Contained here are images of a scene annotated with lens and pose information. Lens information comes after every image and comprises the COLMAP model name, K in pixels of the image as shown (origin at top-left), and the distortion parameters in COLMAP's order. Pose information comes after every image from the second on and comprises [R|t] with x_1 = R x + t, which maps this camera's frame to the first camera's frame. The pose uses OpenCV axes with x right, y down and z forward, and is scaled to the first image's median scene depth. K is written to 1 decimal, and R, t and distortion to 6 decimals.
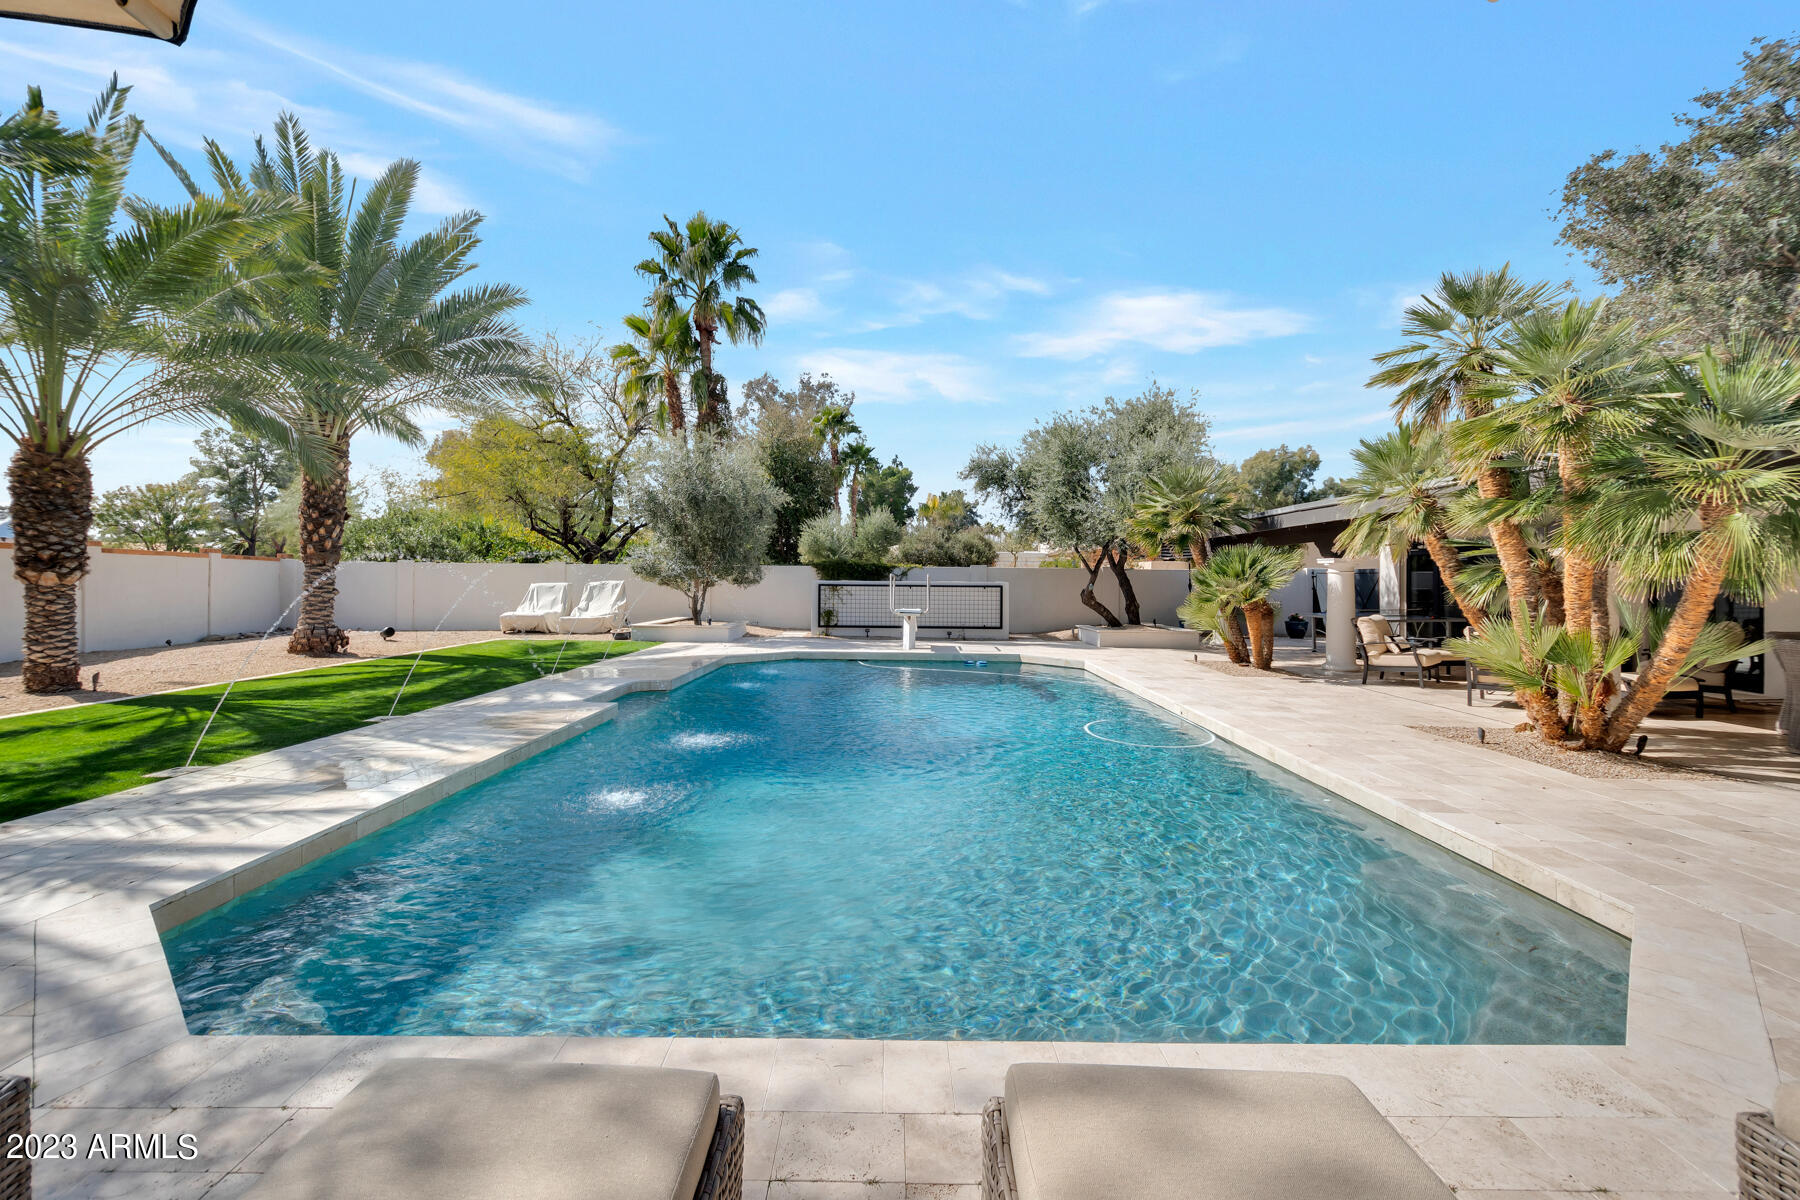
lens RADIAL K [[790.2, 0, 886.5], [0, 790.2, 572.6], [0, 0, 1]] dist [0.002430, 0.000498]
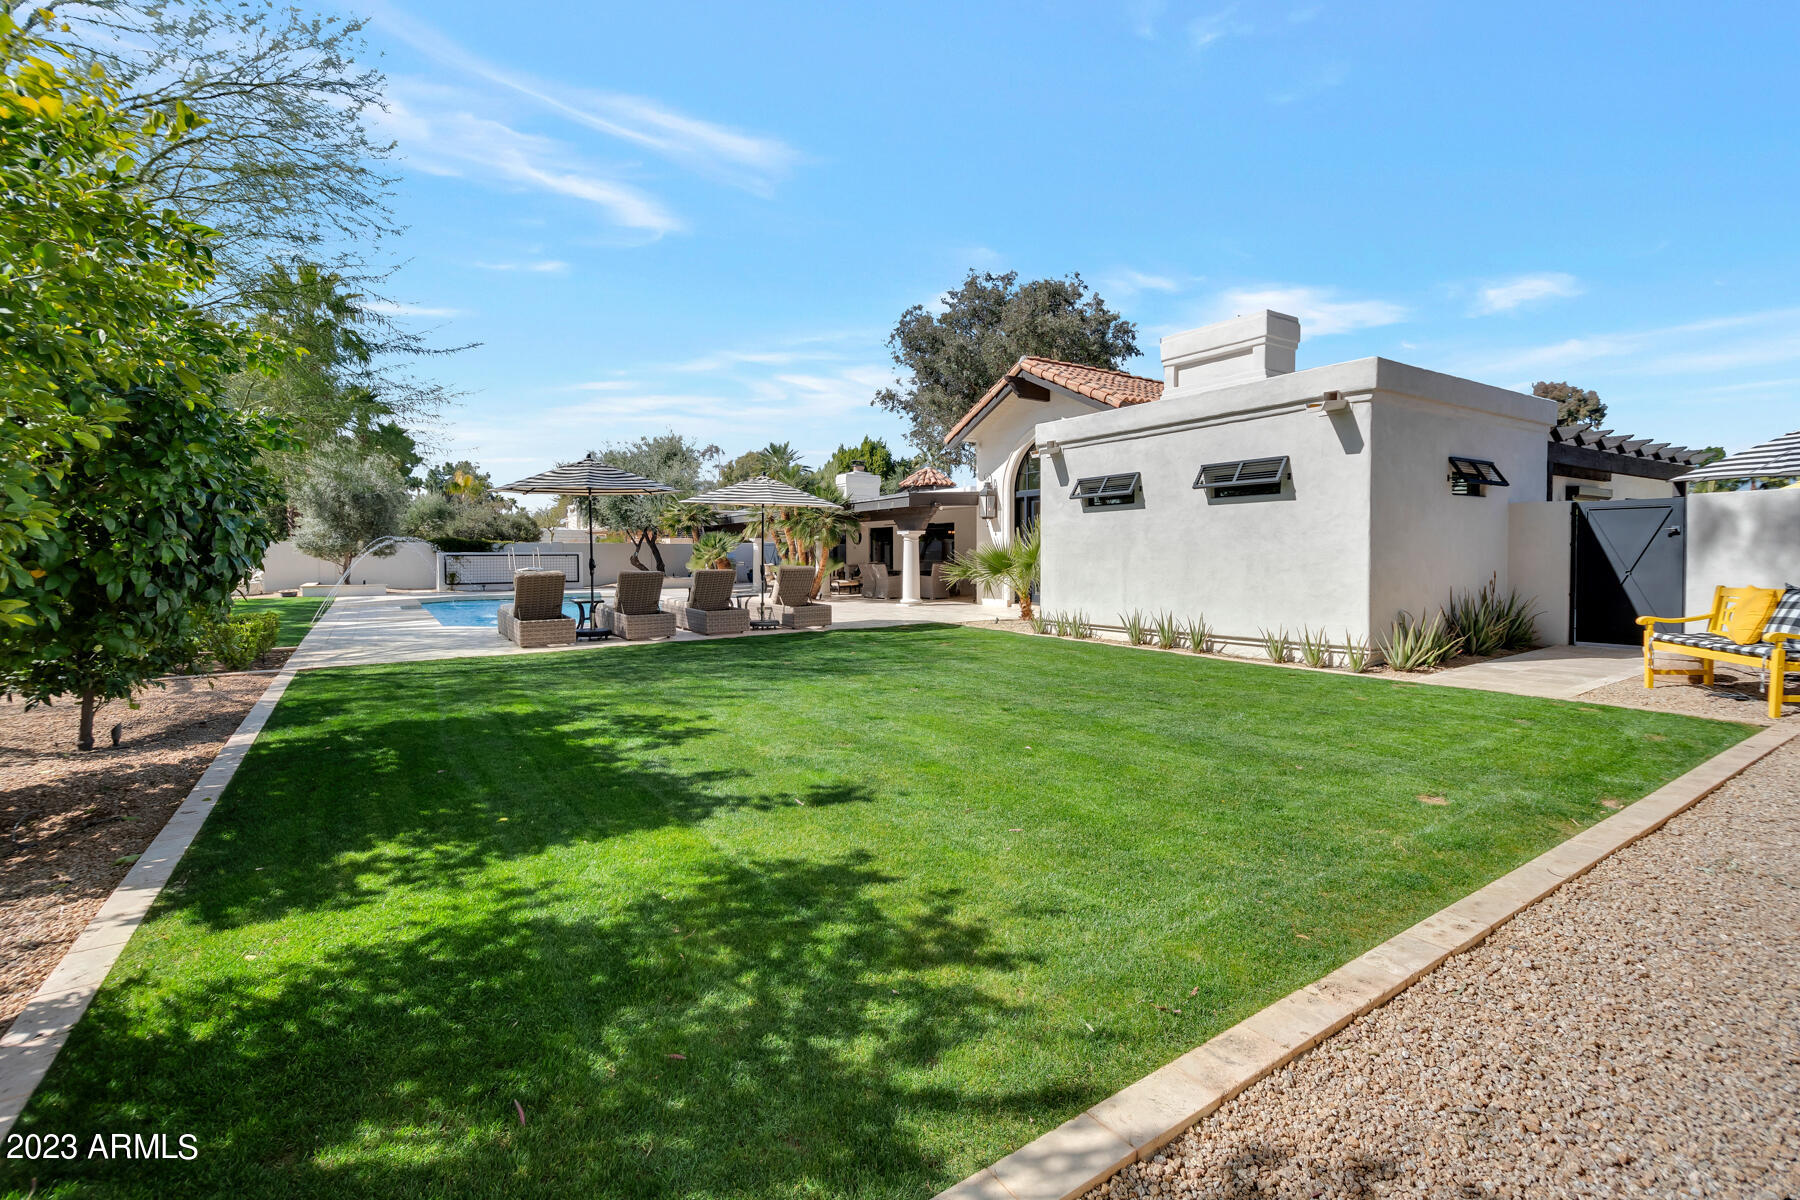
lens RADIAL K [[803.8, 0, 884.2], [0, 803.8, 564.8], [0, 0, 1]] dist [0.007764, 0.000246]
pose [[0.830659, -0.020058, 0.556420, -0.239824], [0.007224, 0.999655, 0.025251, 0.001237], [-0.556735, -0.016955, 0.830517, -0.670175]]
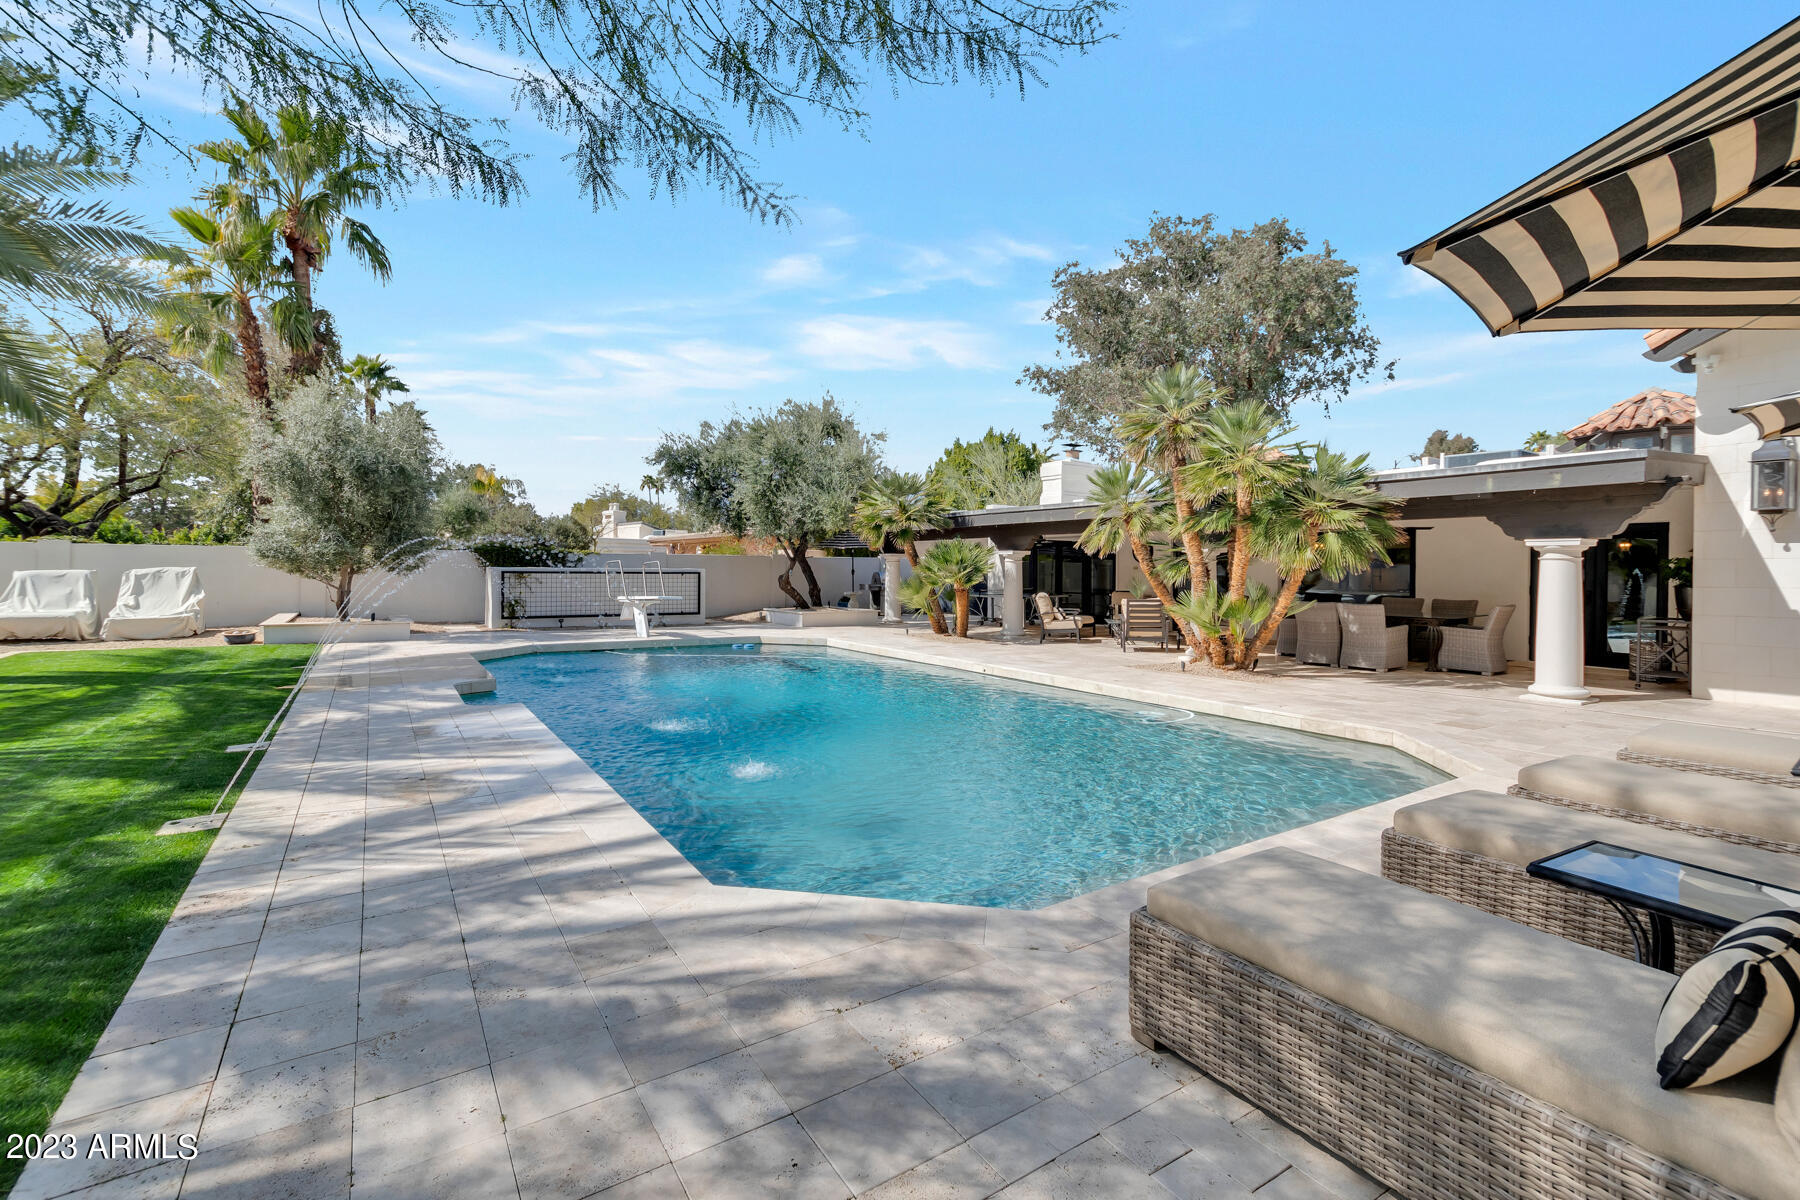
lens RADIAL K [[803.8, 0, 884.2], [0, 803.8, 564.8], [0, 0, 1]] dist [0.007764, 0.000246]
pose [[0.830496, 0.002277, 0.557020, -0.236309], [-0.006495, 0.999963, 0.005595, -0.000534], [-0.556987, -0.008265, 0.830480, 0.001088]]
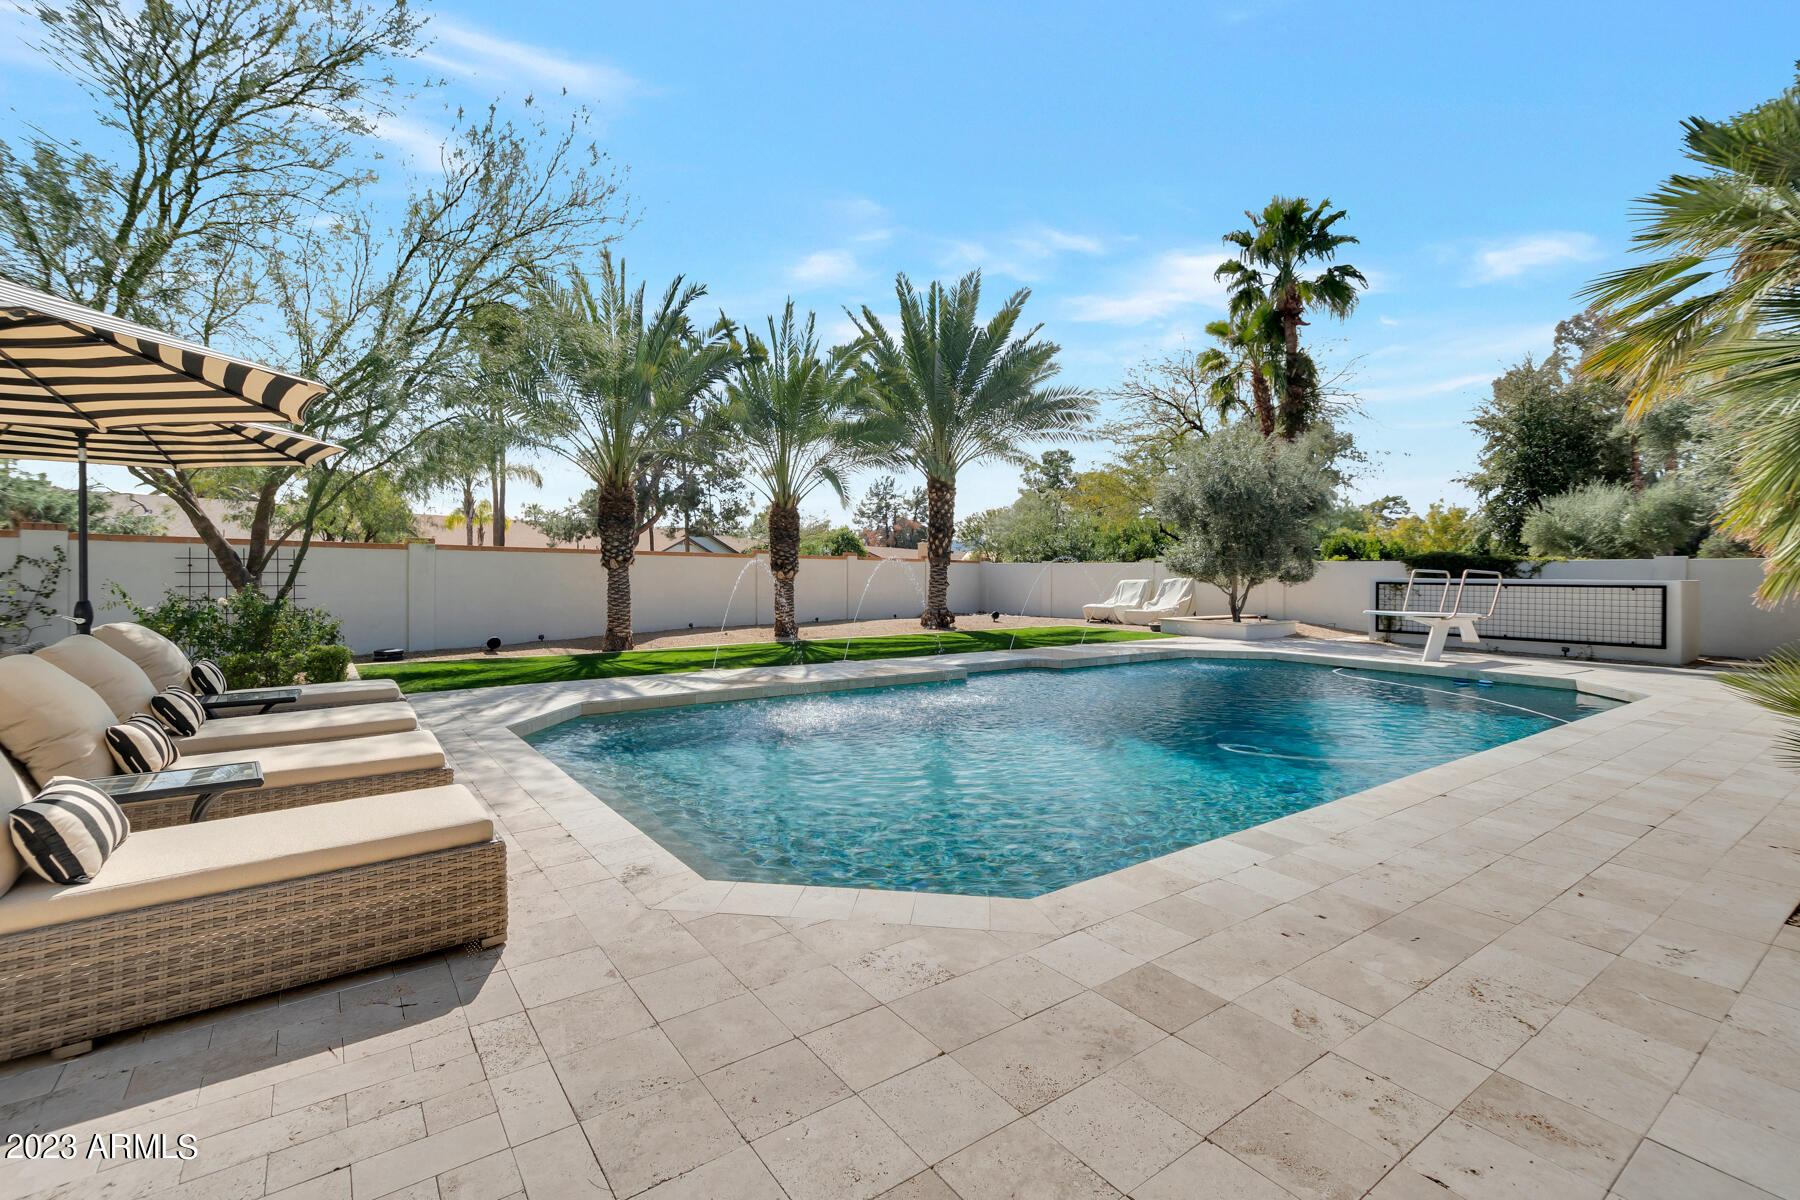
lens RADIAL K [[803.8, 0, 884.2], [0, 803.8, 564.8], [0, 0, 1]] dist [0.007764, 0.000246]
pose [[0.583480, -0.012363, -0.812033, 0.321419], [0.004713, 0.999919, -0.011837, 0.004037], [0.812114, 0.003080, 0.583491, 0.049566]]
